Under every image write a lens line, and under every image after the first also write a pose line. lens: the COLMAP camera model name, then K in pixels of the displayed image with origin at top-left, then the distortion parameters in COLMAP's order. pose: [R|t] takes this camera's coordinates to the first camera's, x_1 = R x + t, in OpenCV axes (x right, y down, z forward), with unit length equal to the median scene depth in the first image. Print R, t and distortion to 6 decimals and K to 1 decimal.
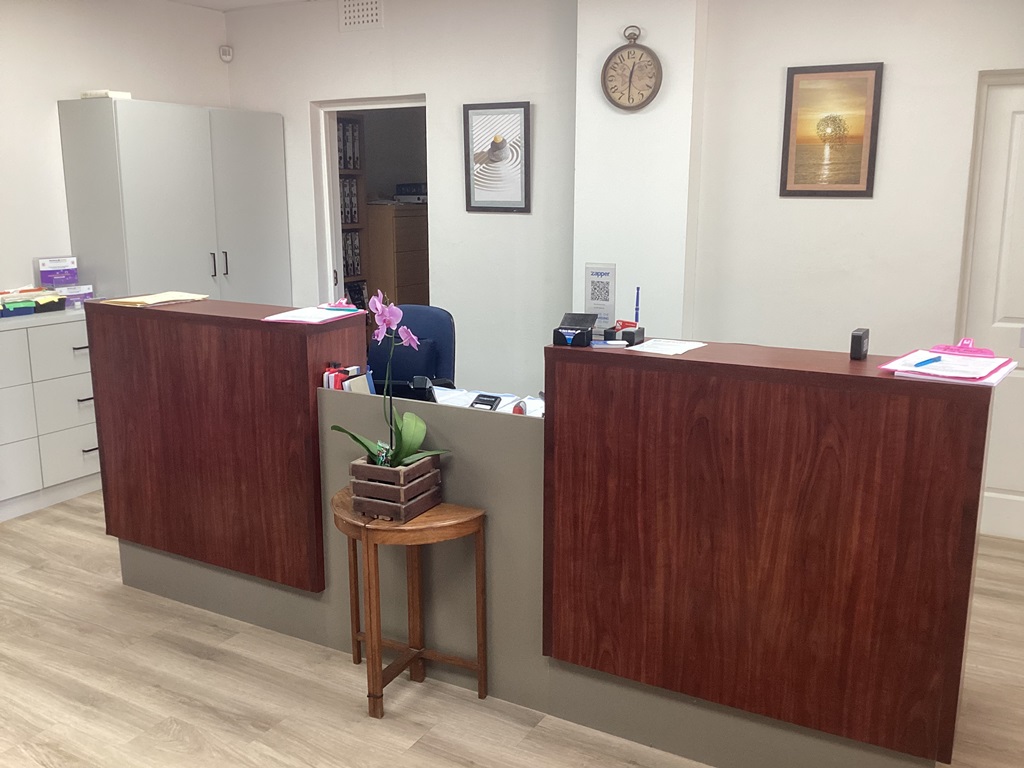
lens RADIAL K [[929.4, 0, 506.4], [0, 929.4, 379.4], [0, 0, 1]] dist [0.017778, -0.022123]
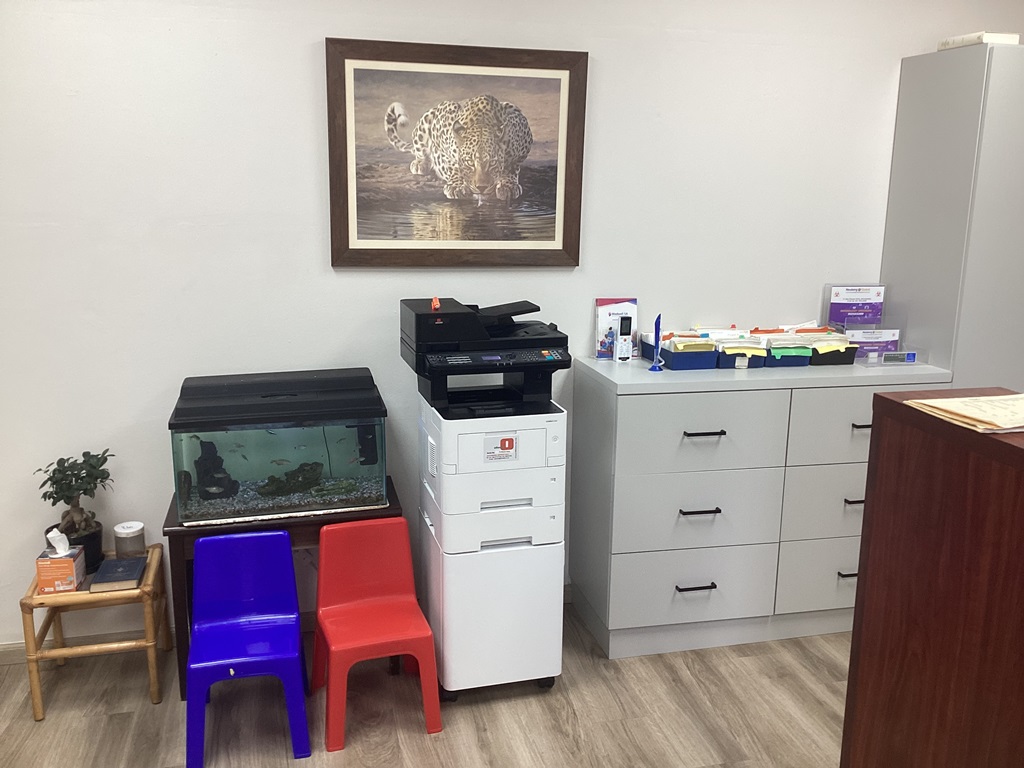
lens RADIAL K [[929.4, 0, 512.5], [0, 929.4, 378.2], [0, 0, 1]] dist [0.017778, -0.022123]
pose [[0.681782, 0.159787, -0.713892, -0.155519], [-0.165642, 0.984229, 0.062103, -0.065080], [0.712556, 0.075909, 0.697497, 0.348185]]
